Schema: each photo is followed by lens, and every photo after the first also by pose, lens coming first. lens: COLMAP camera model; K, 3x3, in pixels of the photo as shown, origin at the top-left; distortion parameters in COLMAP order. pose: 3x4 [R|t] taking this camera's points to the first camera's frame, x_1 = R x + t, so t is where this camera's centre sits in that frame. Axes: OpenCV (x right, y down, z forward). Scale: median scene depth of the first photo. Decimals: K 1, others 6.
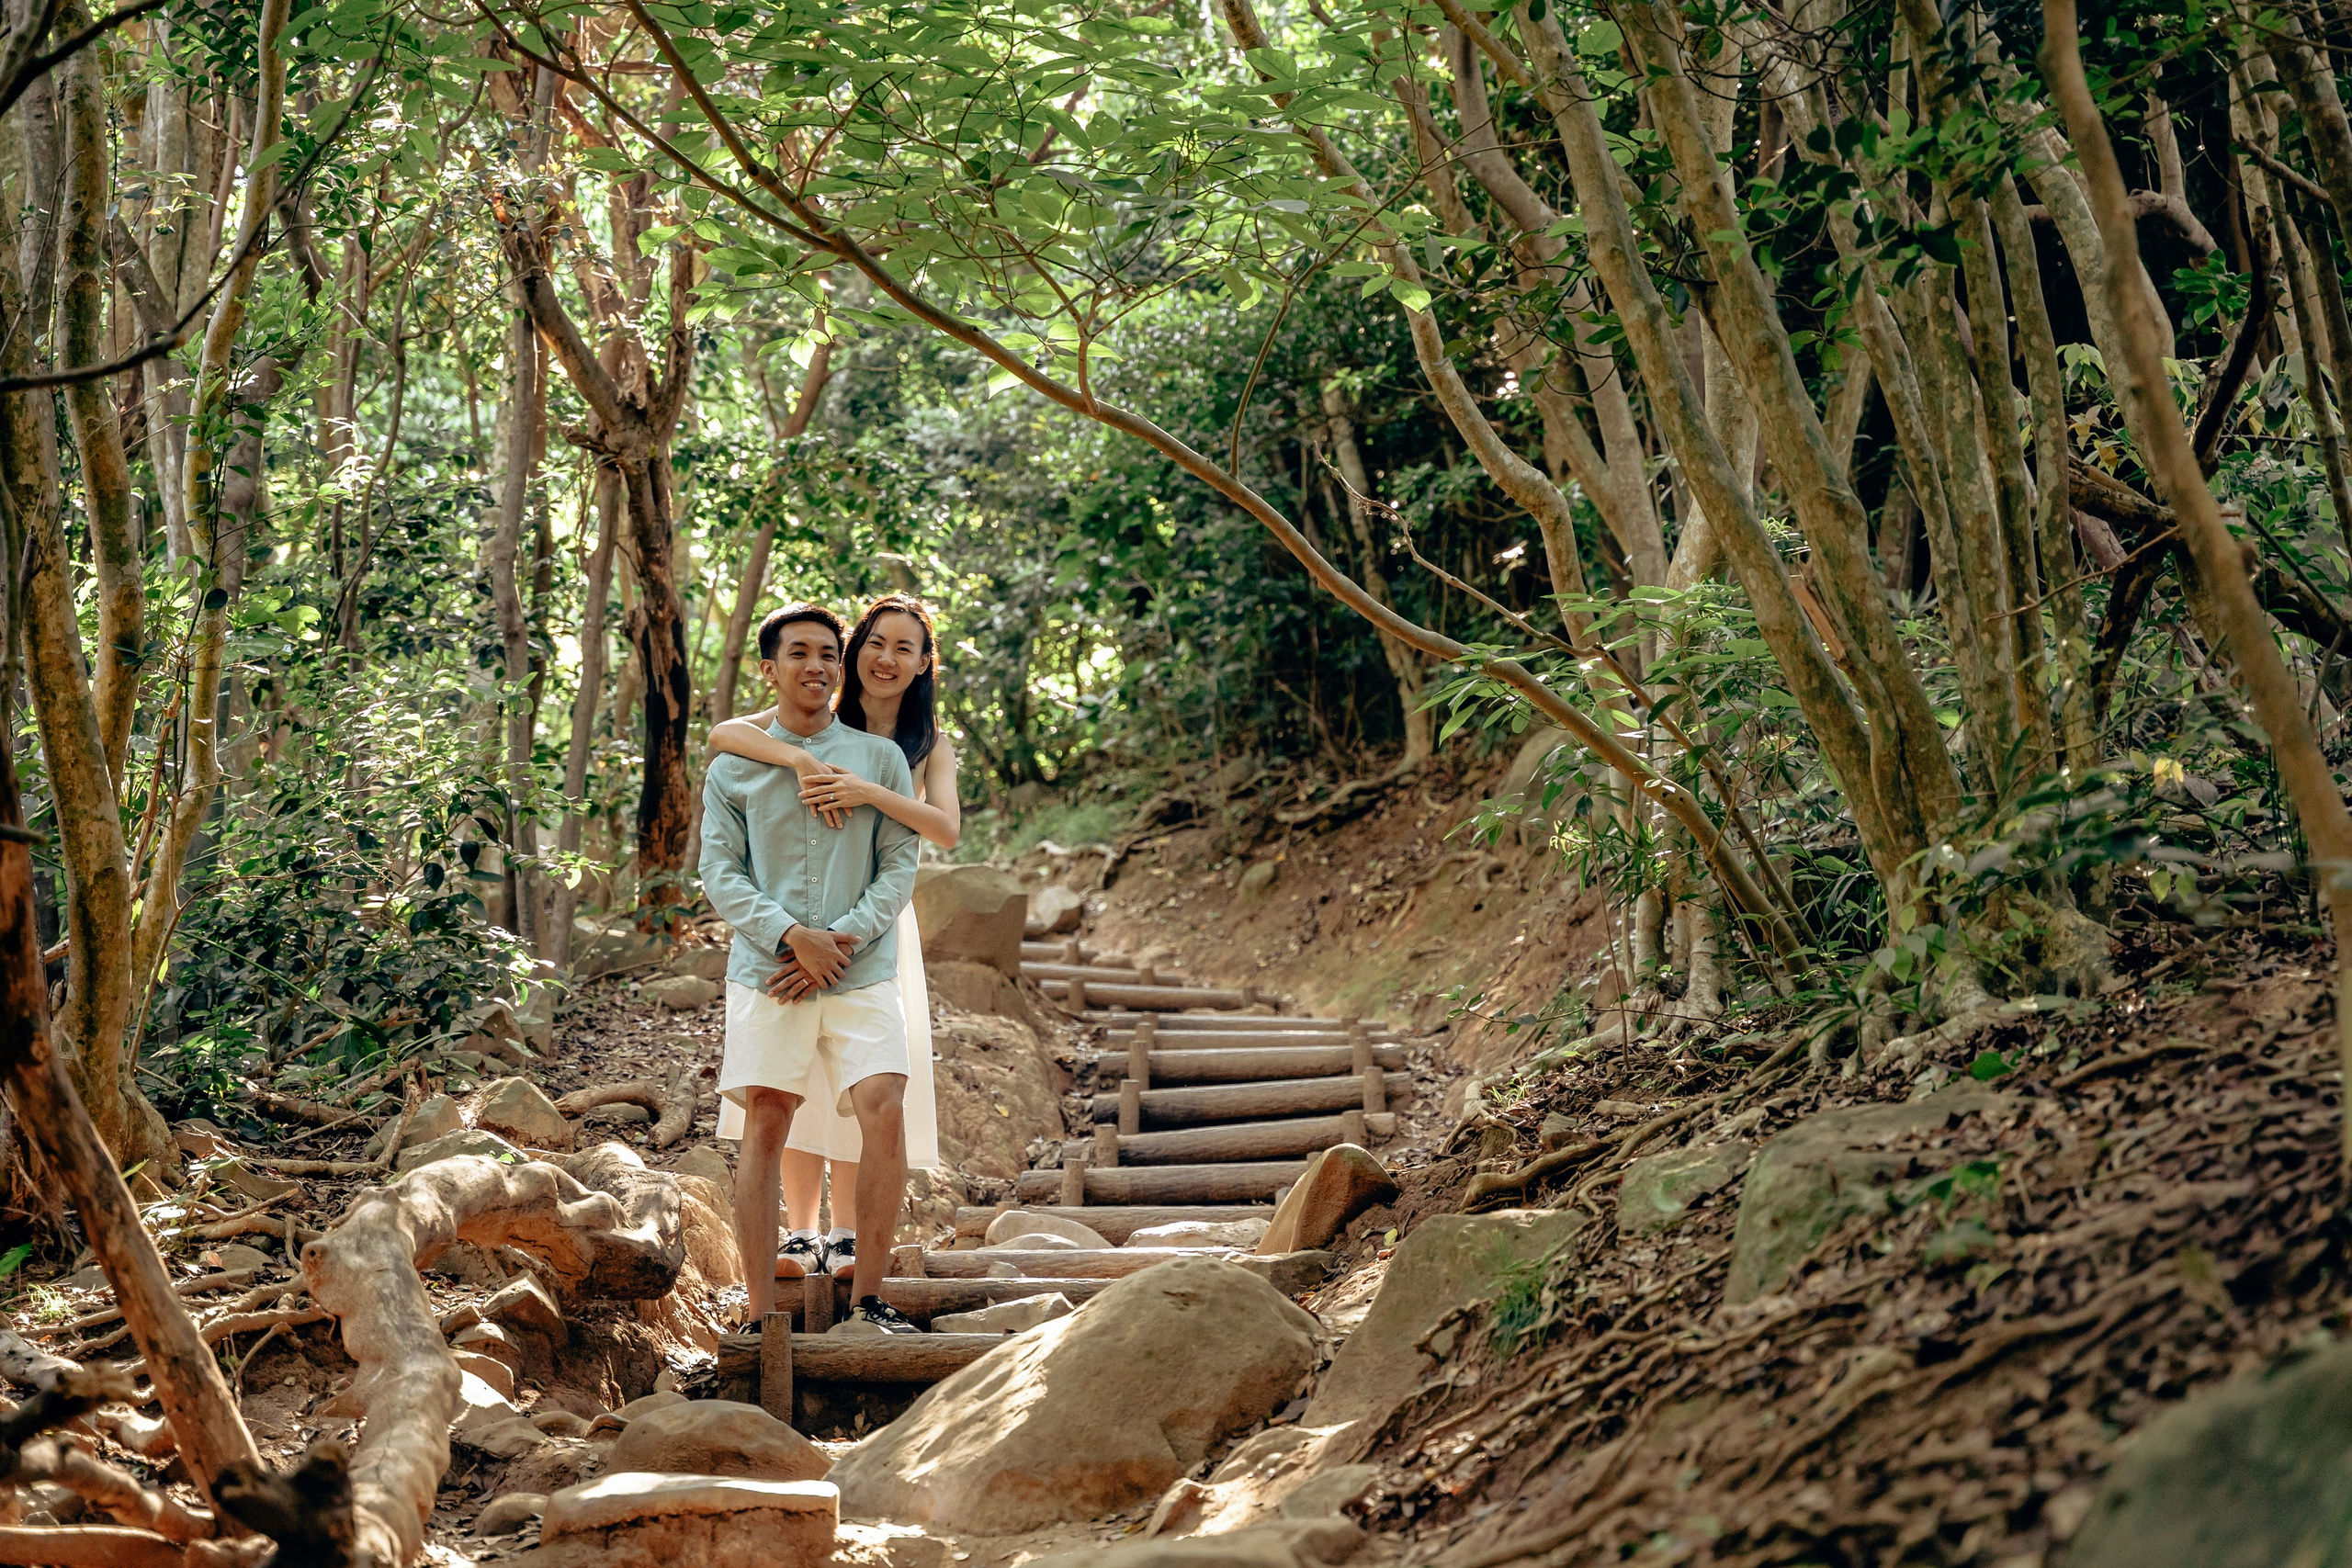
lens RADIAL K [[4753.0, 0, 1172.8], [0, 4753.0, 789.2], [0, 0, 1]] dist [0.291008, 0.000000]
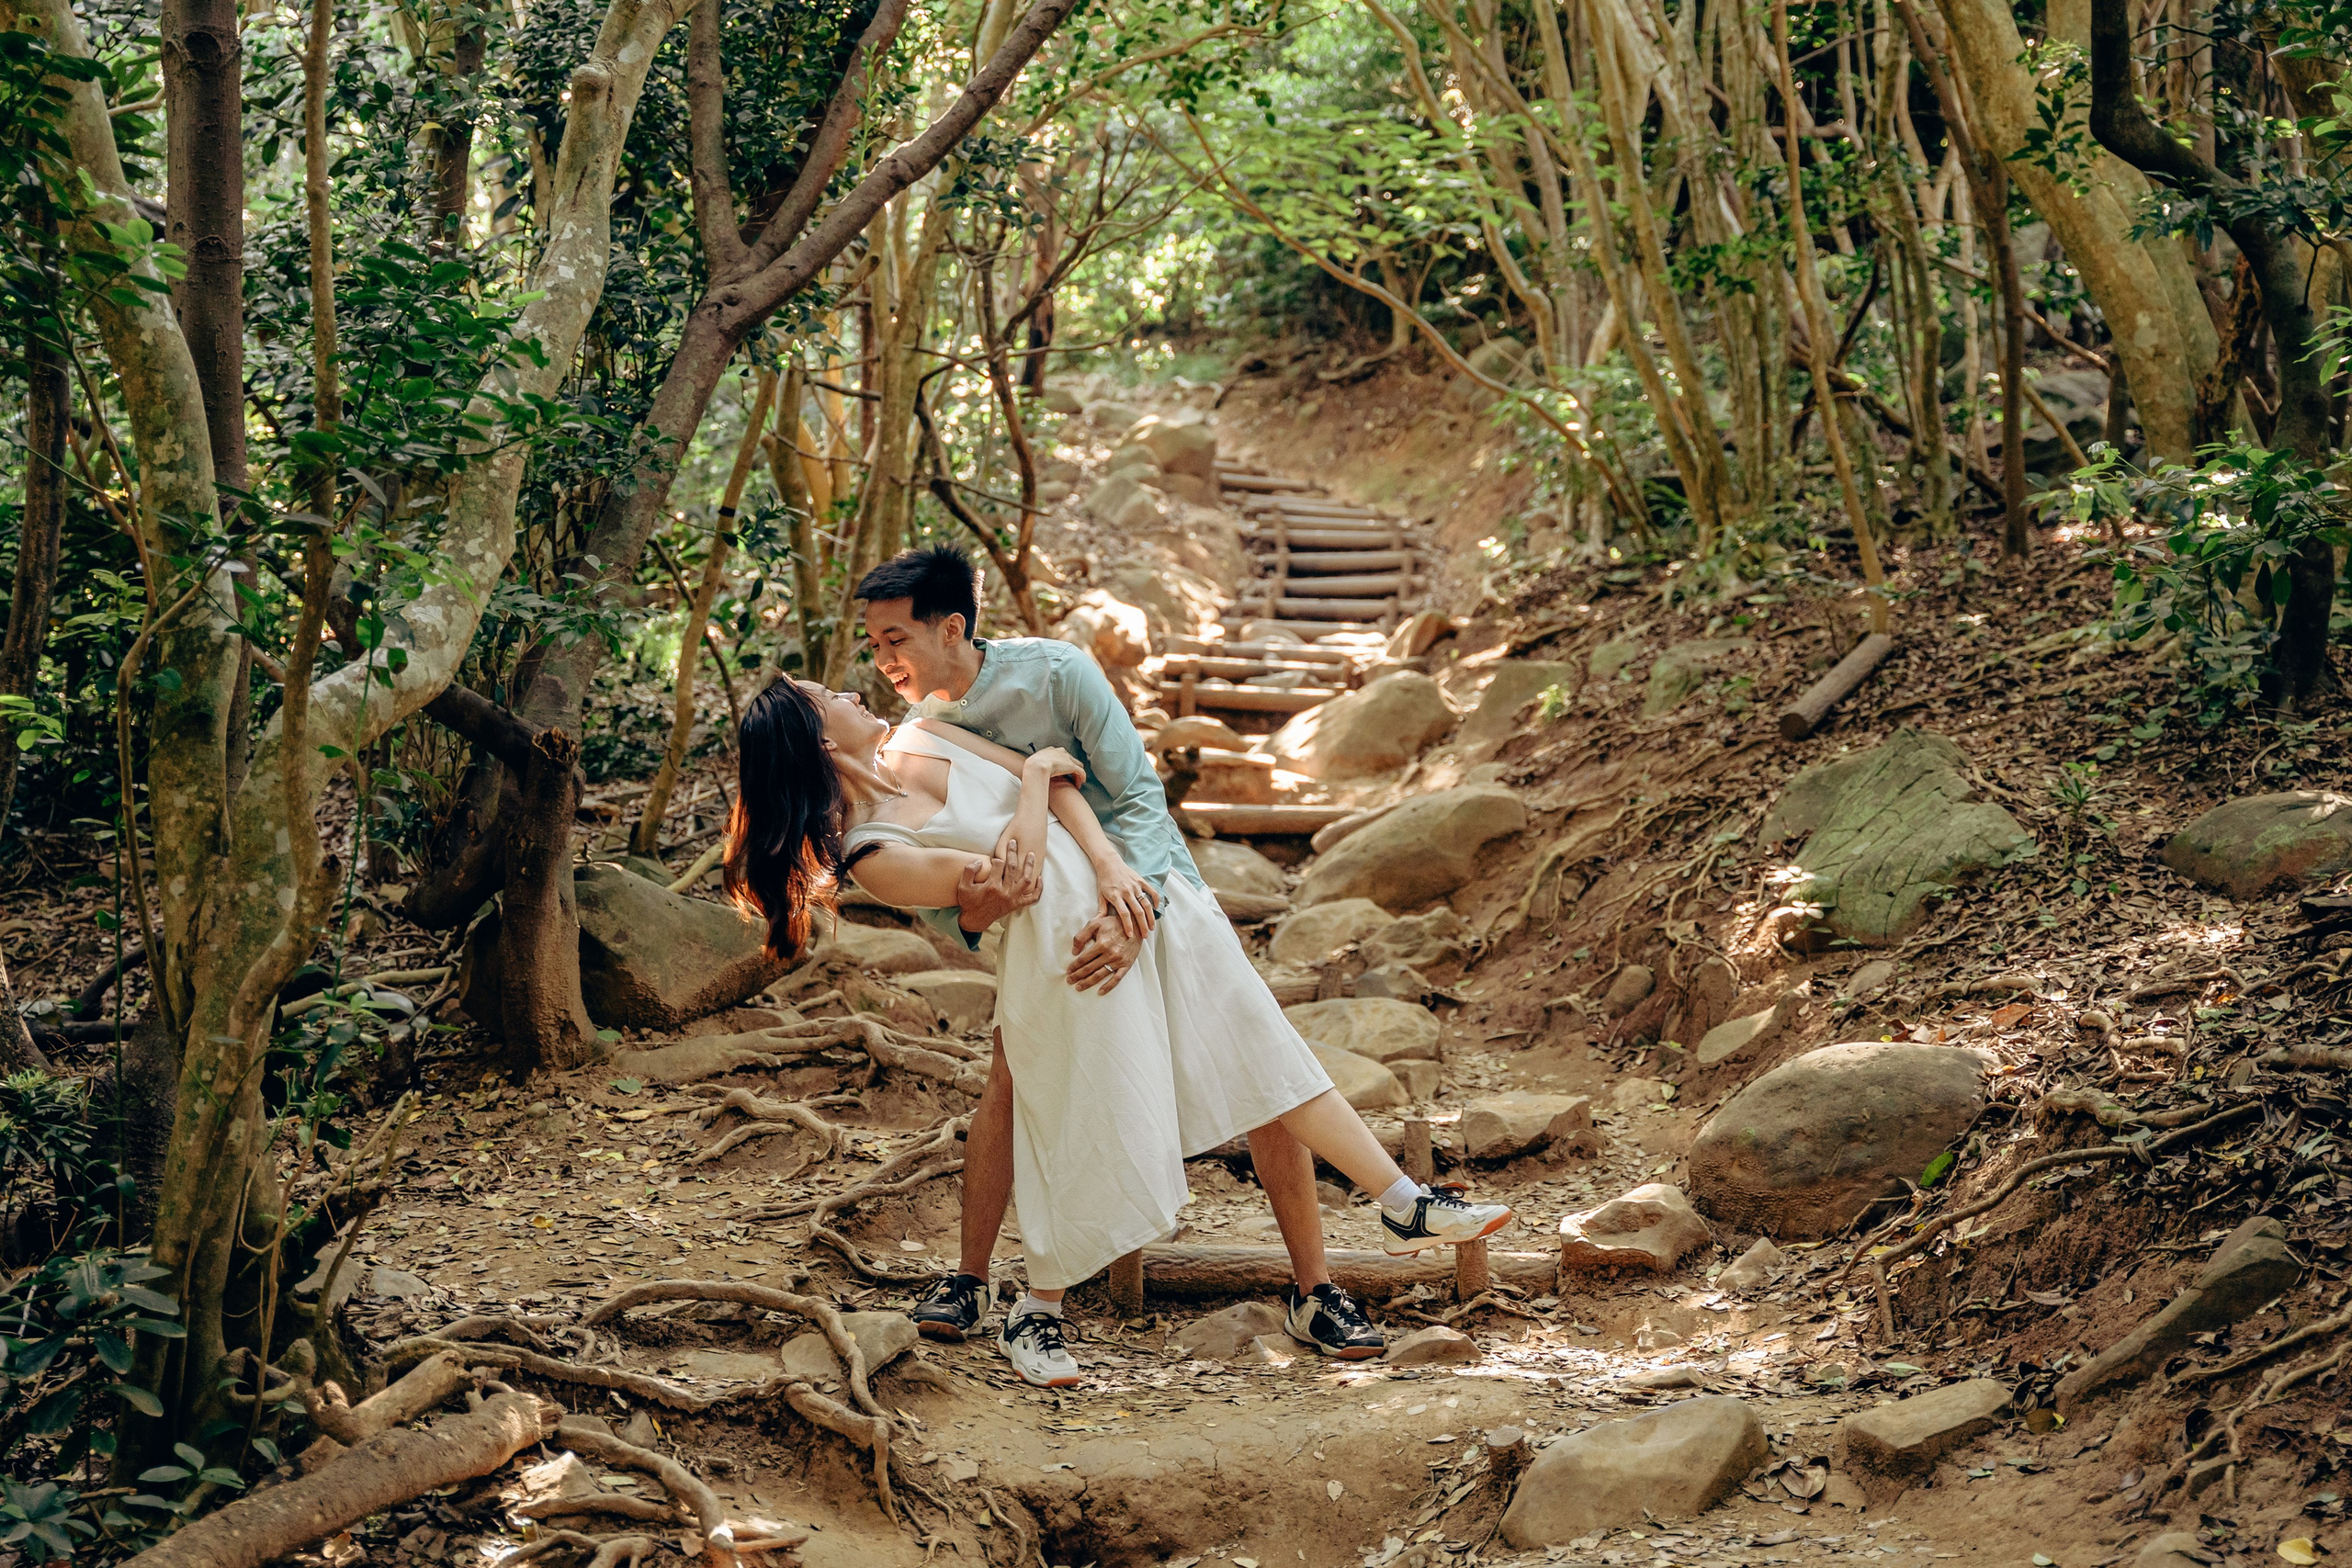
lens RADIAL K [[3430.6, 0, 1179.1], [0, 3430.6, 783.3], [0, 0, 1]] dist [0.001223, 0.000000]
pose [[0.998236, 0.052096, 0.028491, -0.163519], [-0.055931, 0.986076, 0.156608, -0.116884], [-0.019935, -0.157925, 0.987250, -0.753611]]
